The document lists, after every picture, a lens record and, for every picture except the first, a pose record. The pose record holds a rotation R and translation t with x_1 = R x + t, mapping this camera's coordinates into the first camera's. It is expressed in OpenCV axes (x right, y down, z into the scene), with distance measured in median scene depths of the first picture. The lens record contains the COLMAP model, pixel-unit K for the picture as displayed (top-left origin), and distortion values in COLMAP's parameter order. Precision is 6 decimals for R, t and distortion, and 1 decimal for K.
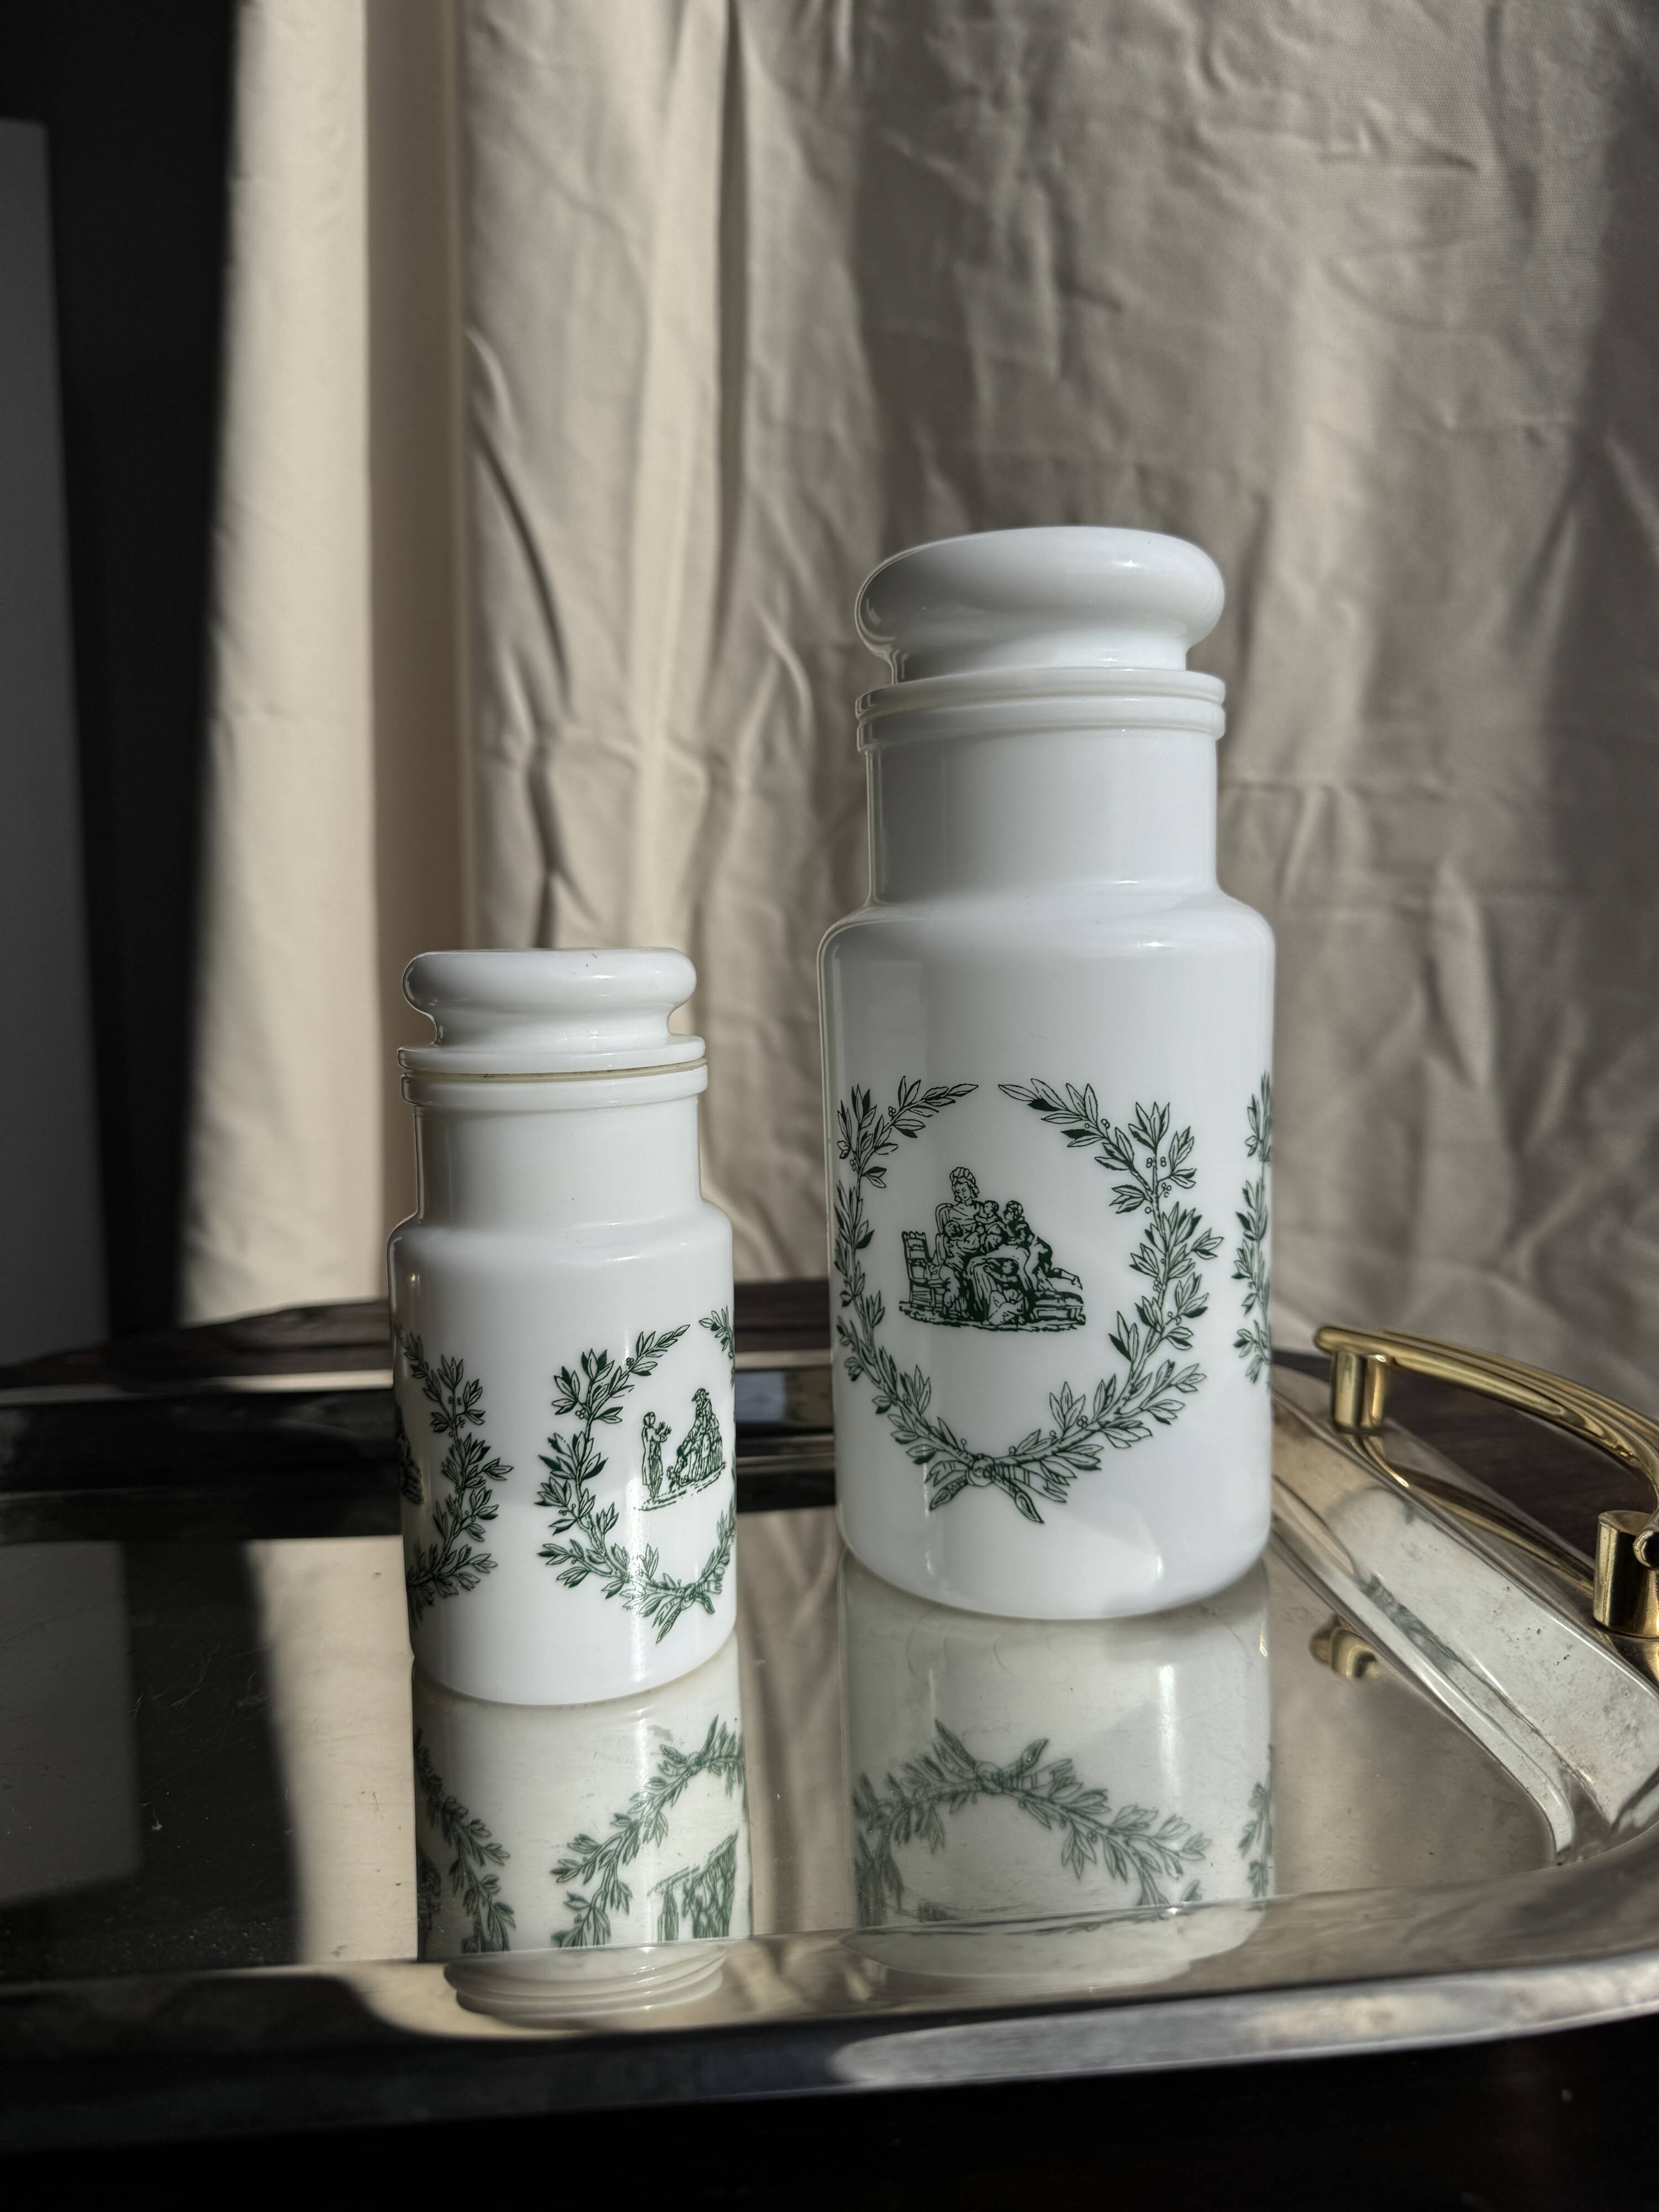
lens RADIAL K [[1603.7, 0, 832.8], [0, 1603.7, 1090.5], [0, 0, 1]] dist [0.174804, -0.413018]
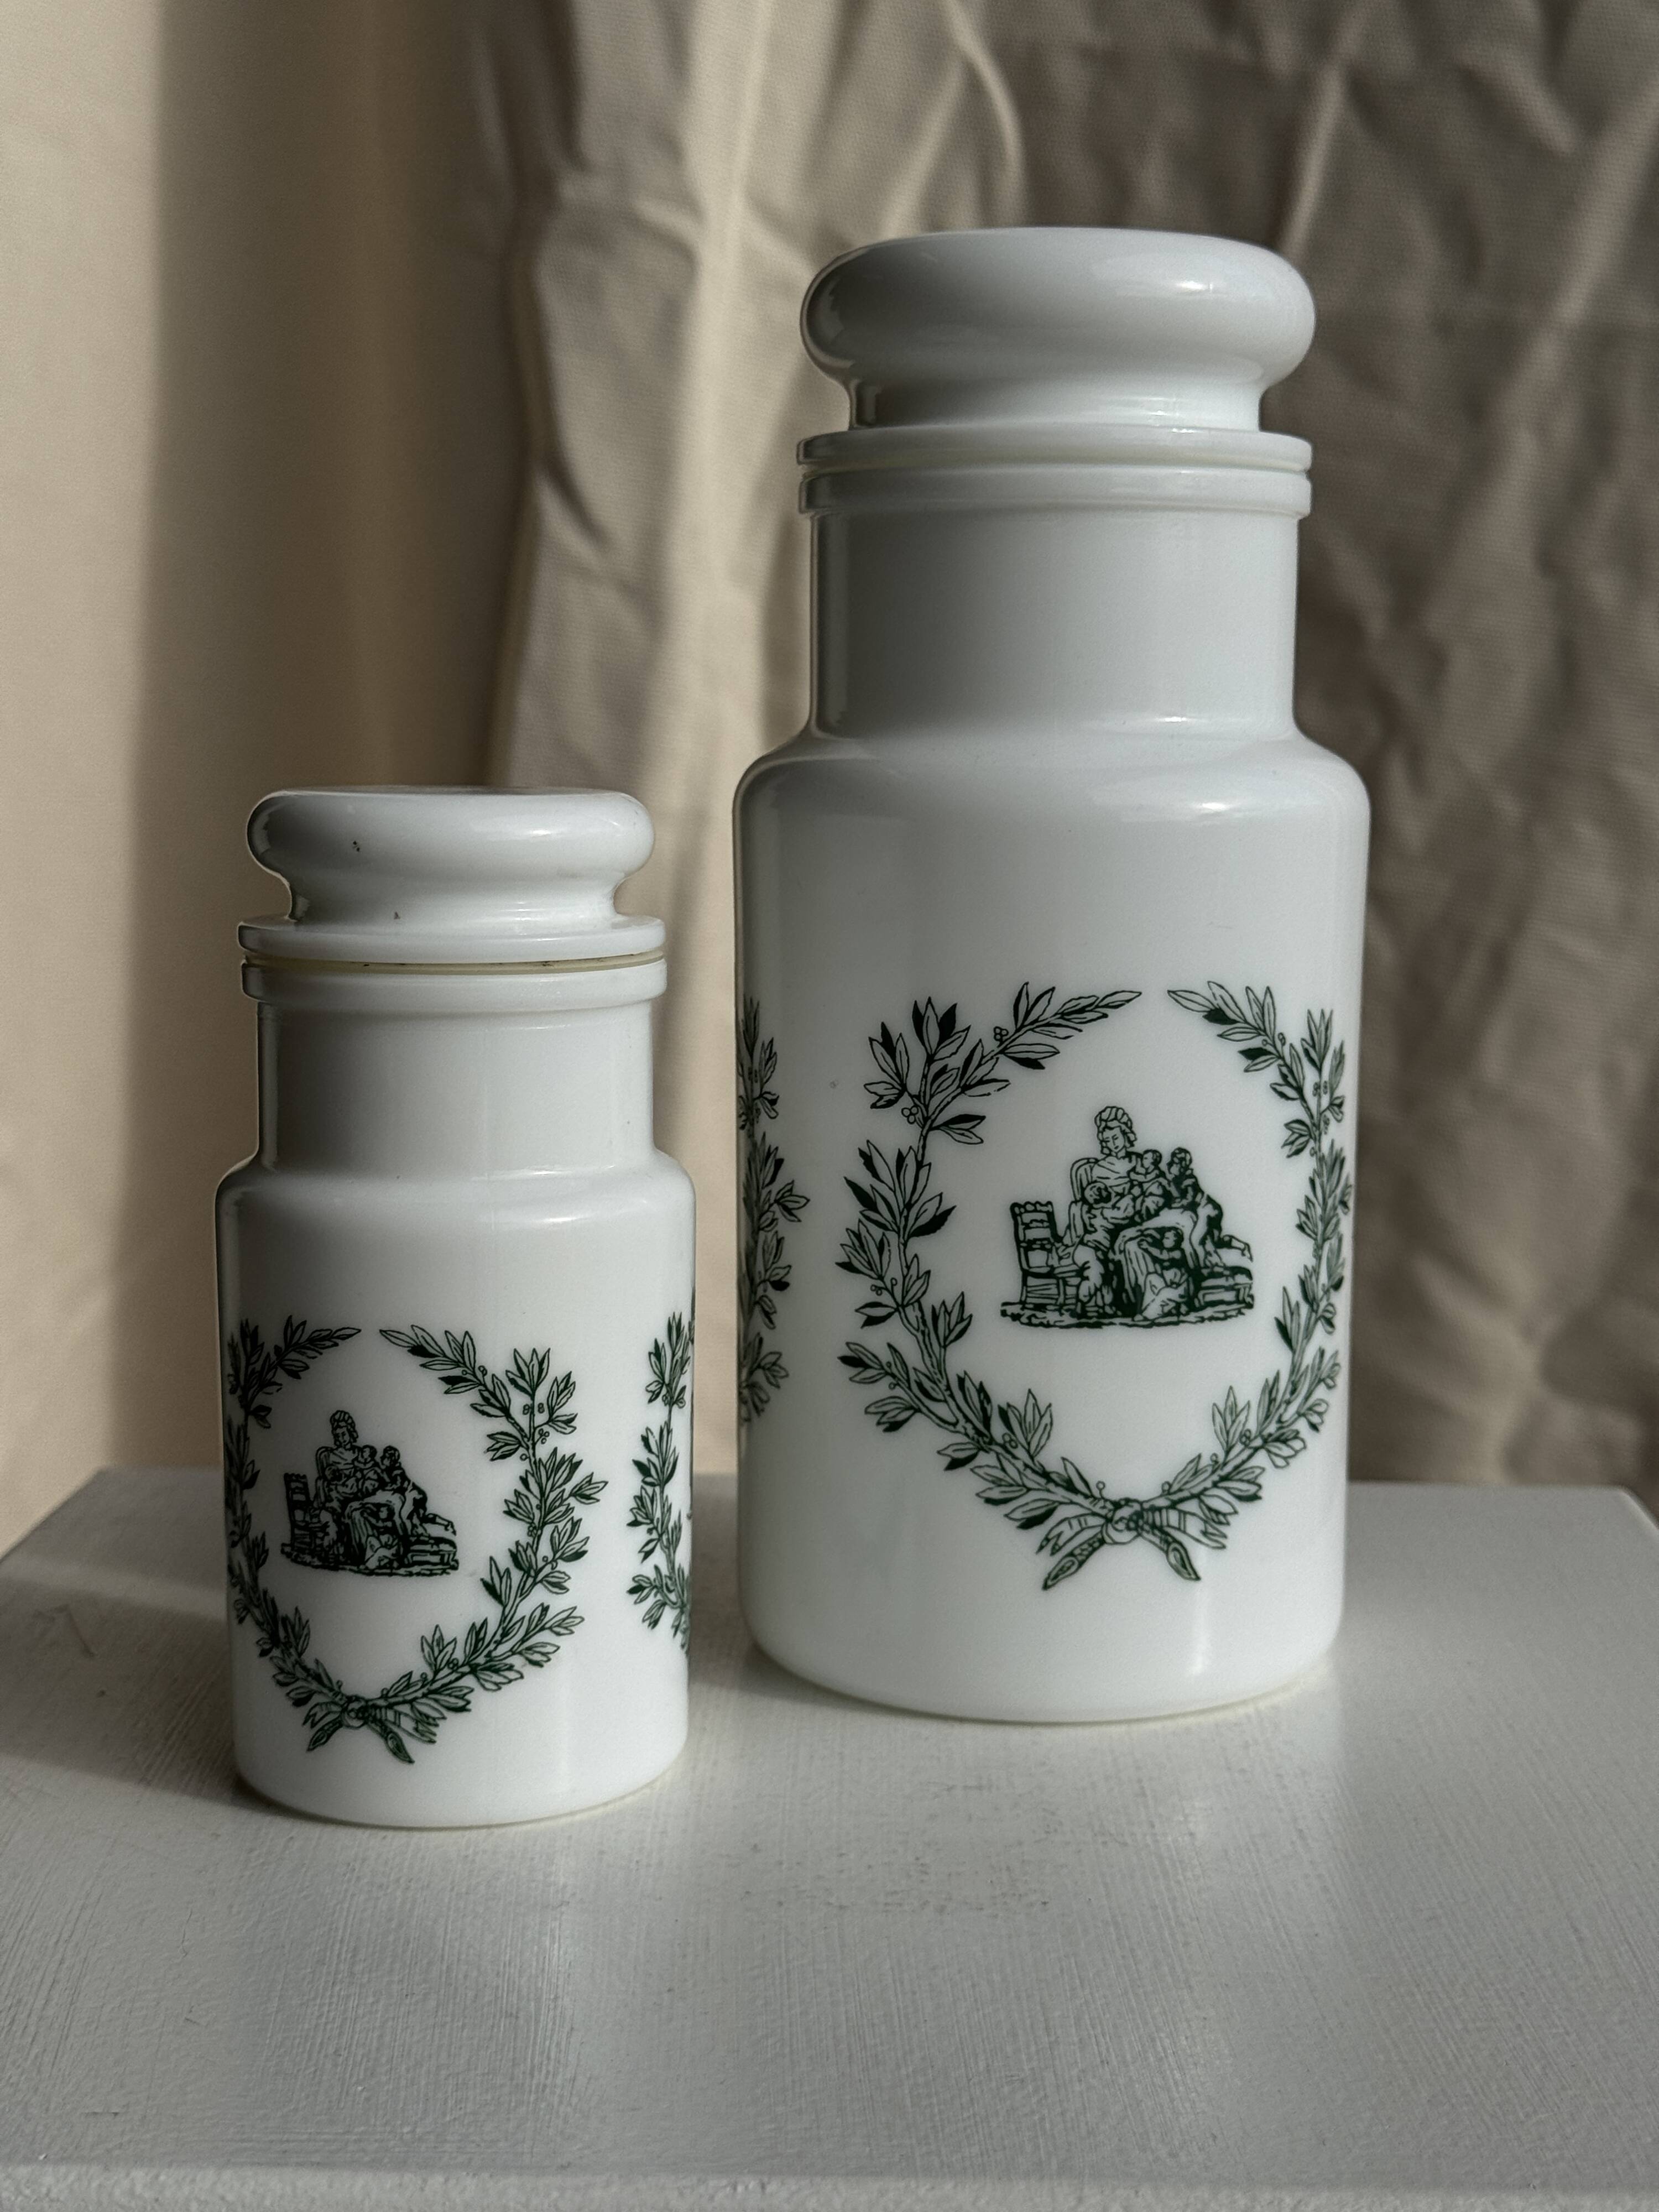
lens RADIAL K [[3138.4, 0, 821.7], [0, 3138.4, 1109.1], [0, 0, 1]] dist [0.147259, 0.016732]
pose [[0.829998, -0.041197, 0.556243, -0.815563], [0.032441, 0.999146, 0.025594, 0.008455], [-0.556823, -0.003198, 0.830625, -0.104610]]
